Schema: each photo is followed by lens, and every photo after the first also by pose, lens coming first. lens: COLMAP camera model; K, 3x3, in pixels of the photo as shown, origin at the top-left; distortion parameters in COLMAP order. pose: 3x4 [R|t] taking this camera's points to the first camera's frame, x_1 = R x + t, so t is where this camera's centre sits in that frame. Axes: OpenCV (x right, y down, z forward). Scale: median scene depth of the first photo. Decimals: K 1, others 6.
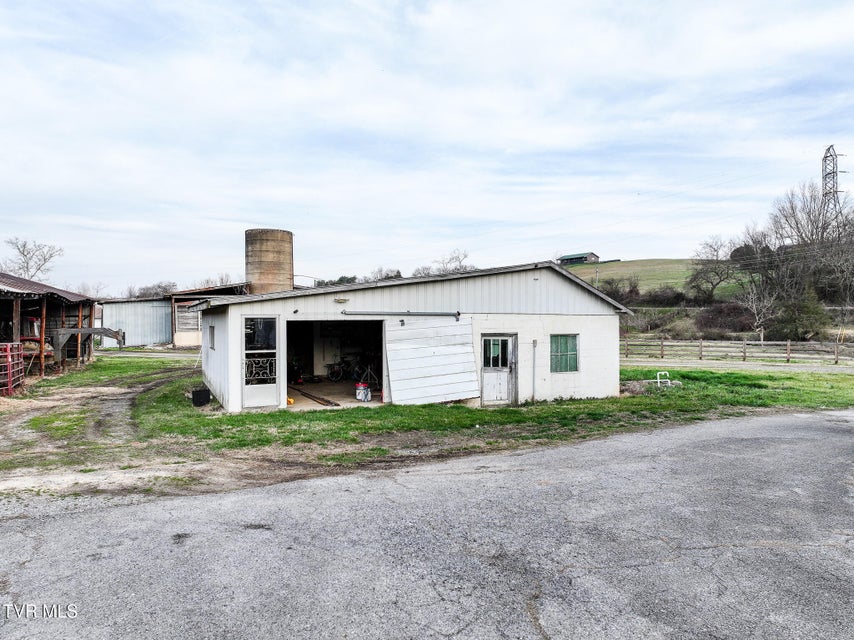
lens RADIAL K [[610.7, 0, 427.0], [0, 610.7, 320.0], [0, 0, 1]] dist [-0.001166, -0.000693]
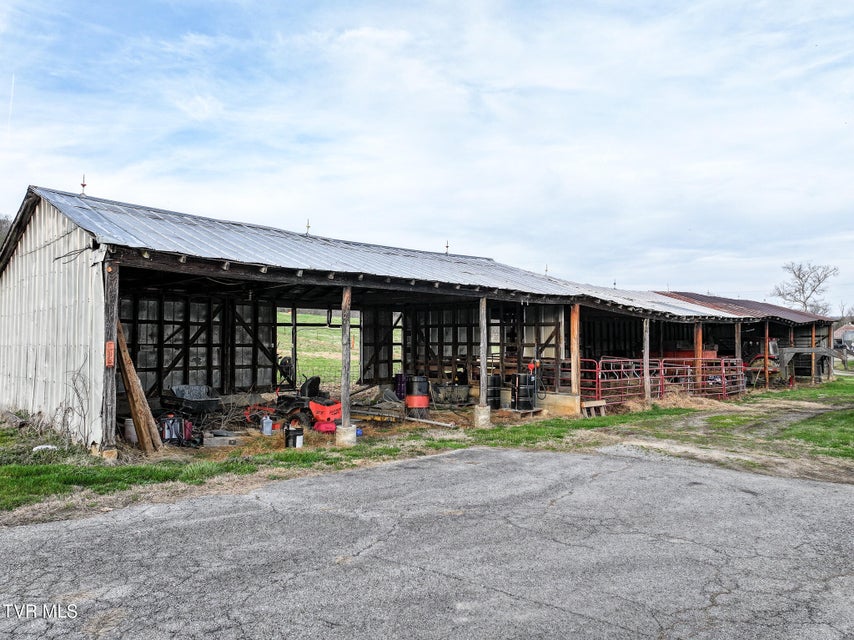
lens RADIAL K [[610.7, 0, 427.0], [0, 610.7, 320.0], [0, 0, 1]] dist [-0.001166, -0.000693]
pose [[0.404374, -0.031206, -0.914061, 0.140534], [0.001758, 0.999442, -0.033344, -0.000785], [0.914592, 0.011876, 0.404204, -0.044681]]
